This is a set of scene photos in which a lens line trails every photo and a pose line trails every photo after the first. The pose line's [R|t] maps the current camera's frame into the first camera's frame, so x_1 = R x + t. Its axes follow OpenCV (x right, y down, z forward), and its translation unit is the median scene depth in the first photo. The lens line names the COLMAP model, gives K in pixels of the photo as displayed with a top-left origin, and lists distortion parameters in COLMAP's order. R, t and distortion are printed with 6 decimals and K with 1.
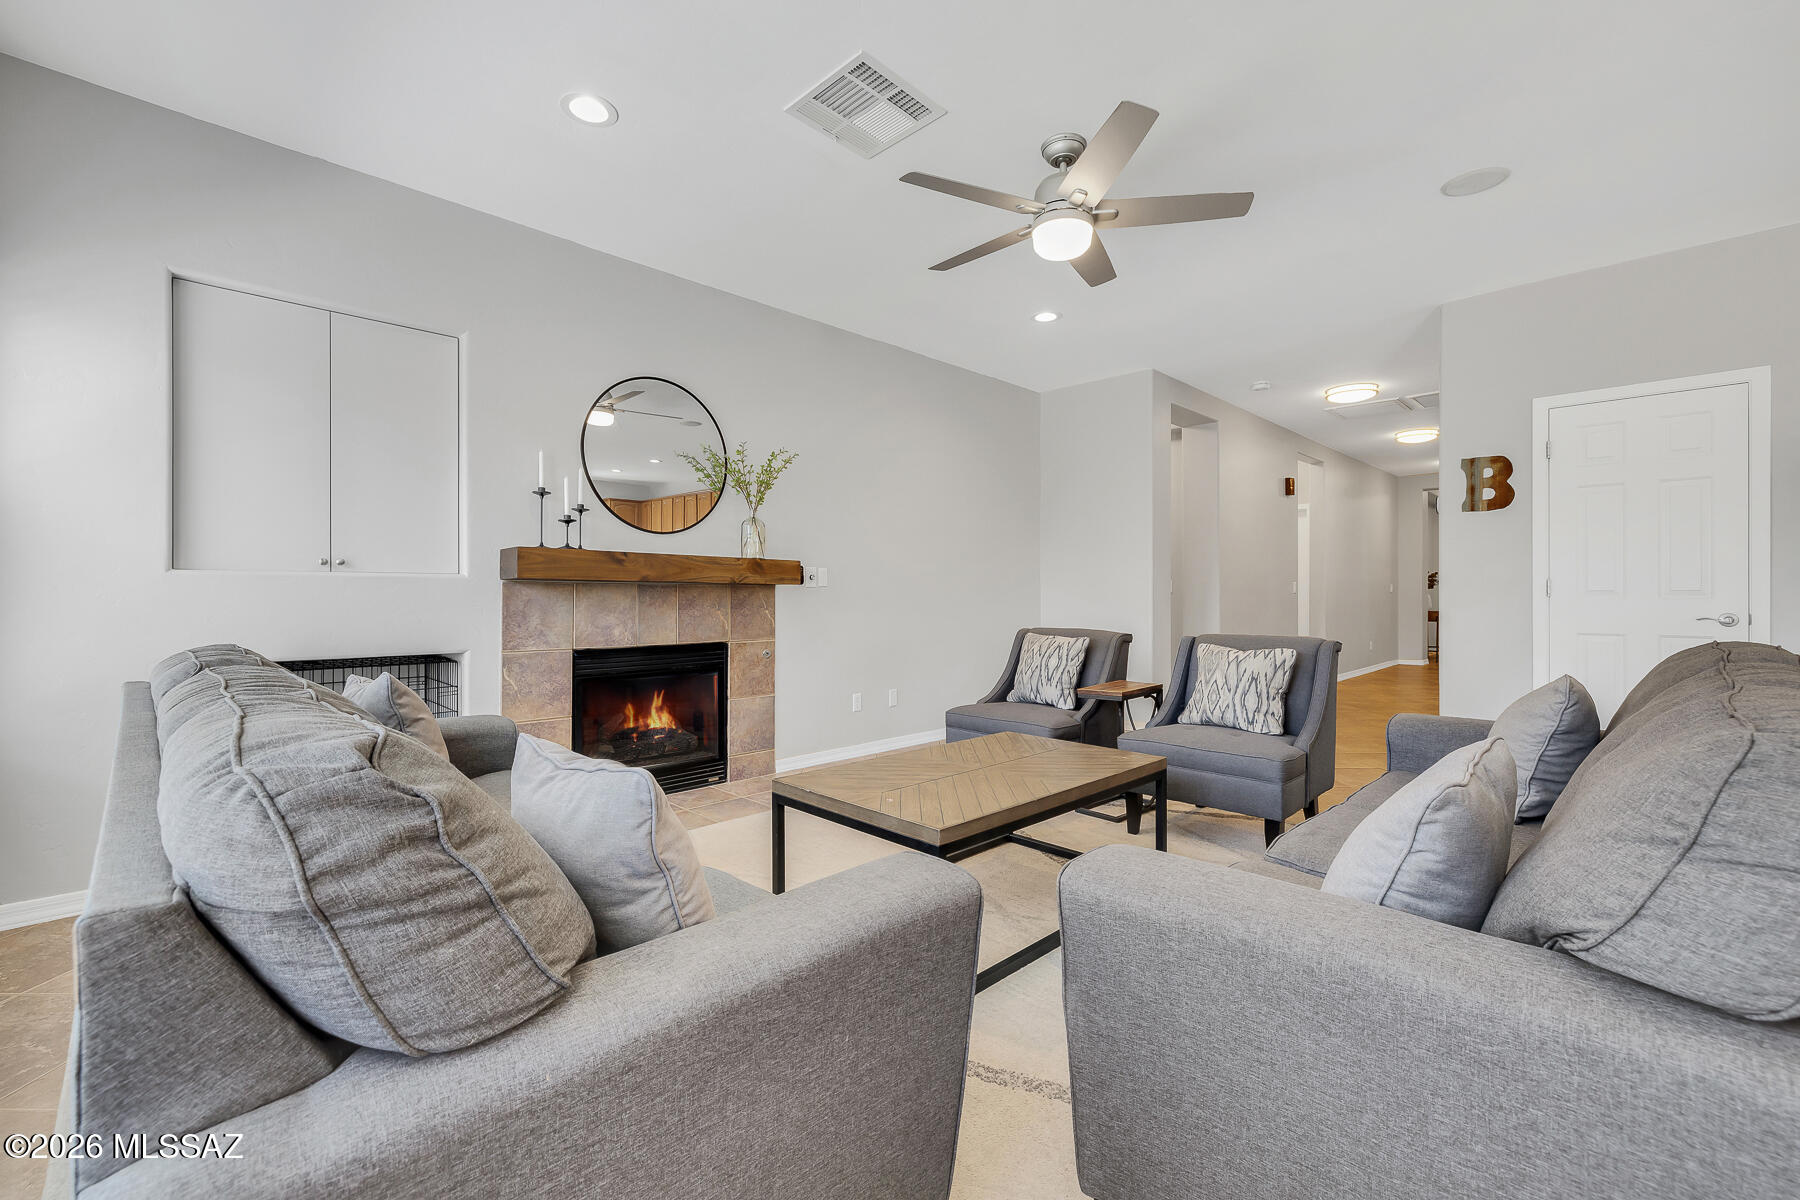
lens RADIAL K [[766.2, 0, 899.8], [0, 766.2, 596.9], [0, 0, 1]] dist [0.001002, 0.000145]
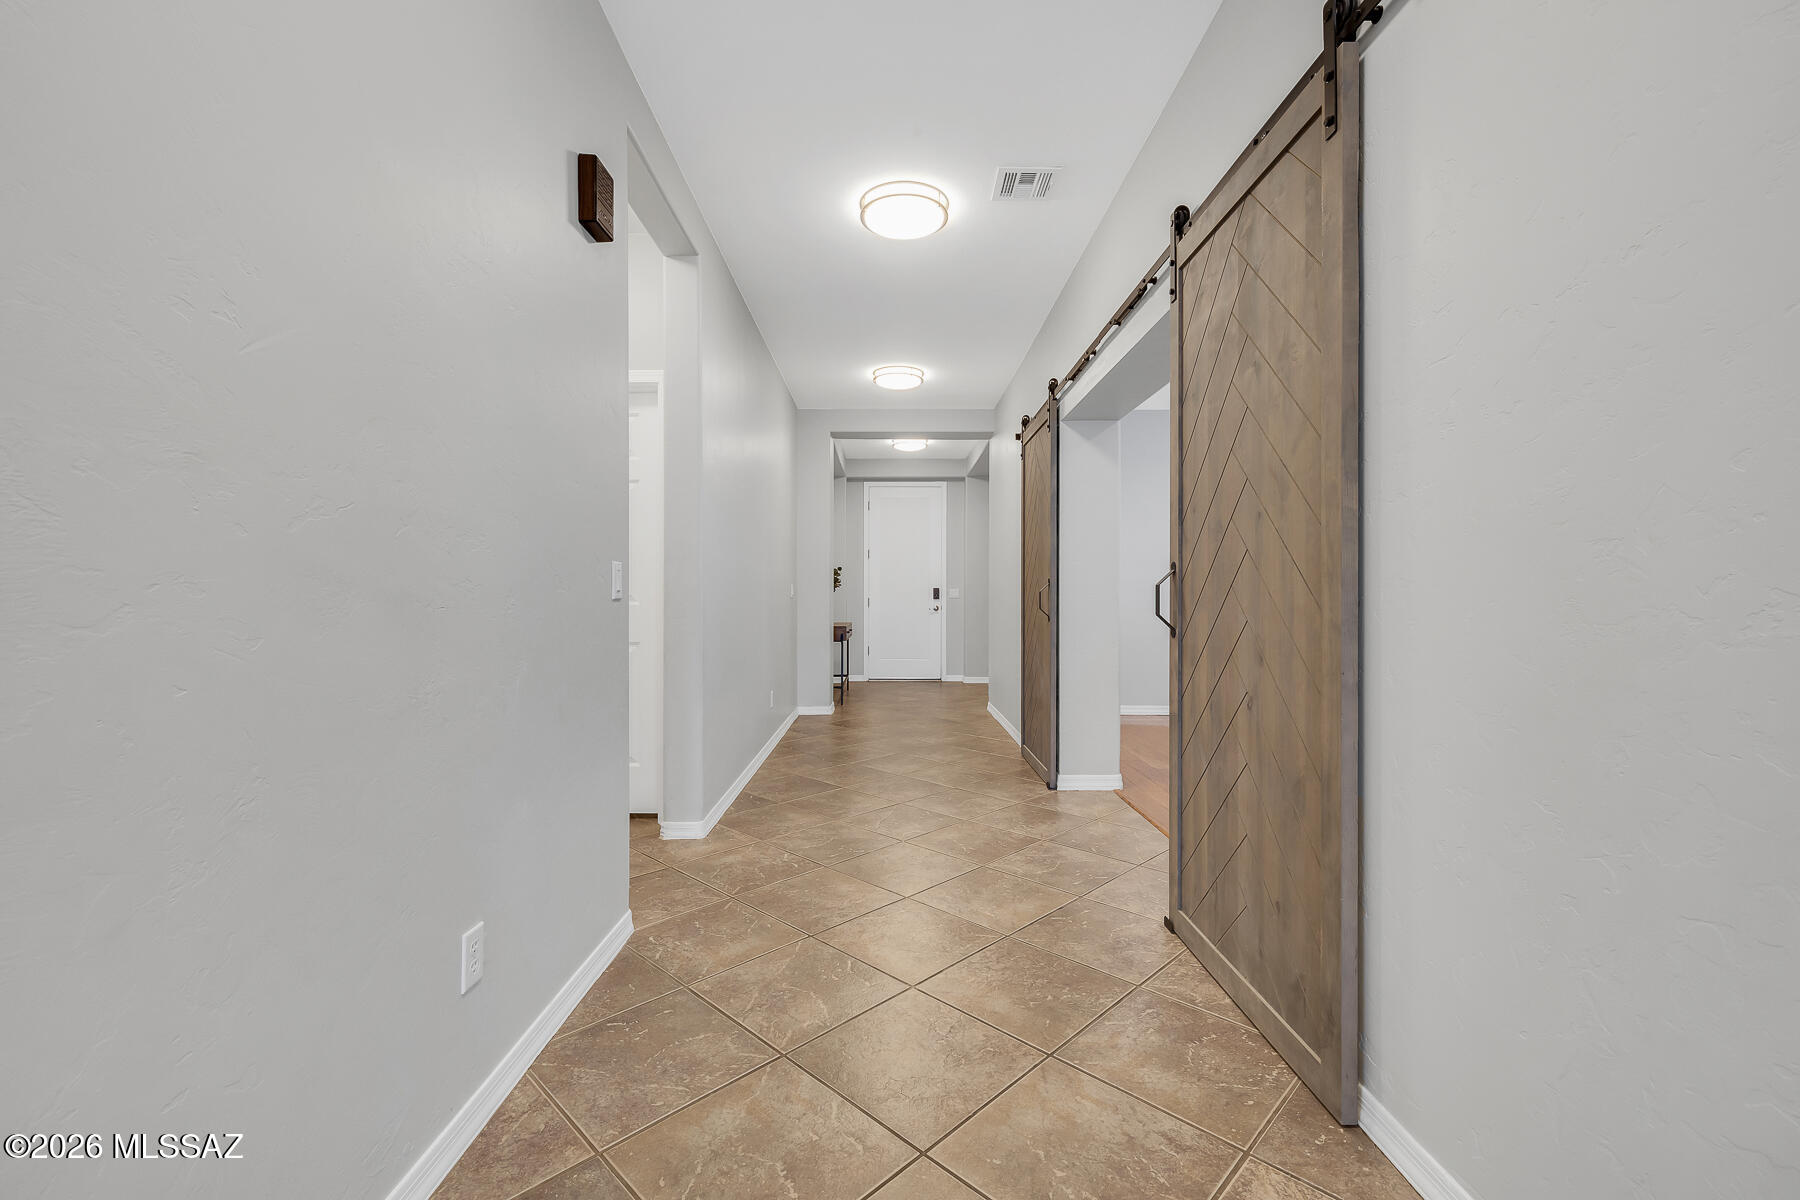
lens RADIAL K [[766.2, 0, 900.1], [0, 766.2, 597.7], [0, 0, 1]] dist [0.001002, 0.000145]
pose [[0.696300, -0.005253, 0.717732, 0.281009], [0.004432, 0.999986, 0.003020, -0.005502], [-0.717737, 0.001078, 0.696313, 0.532488]]
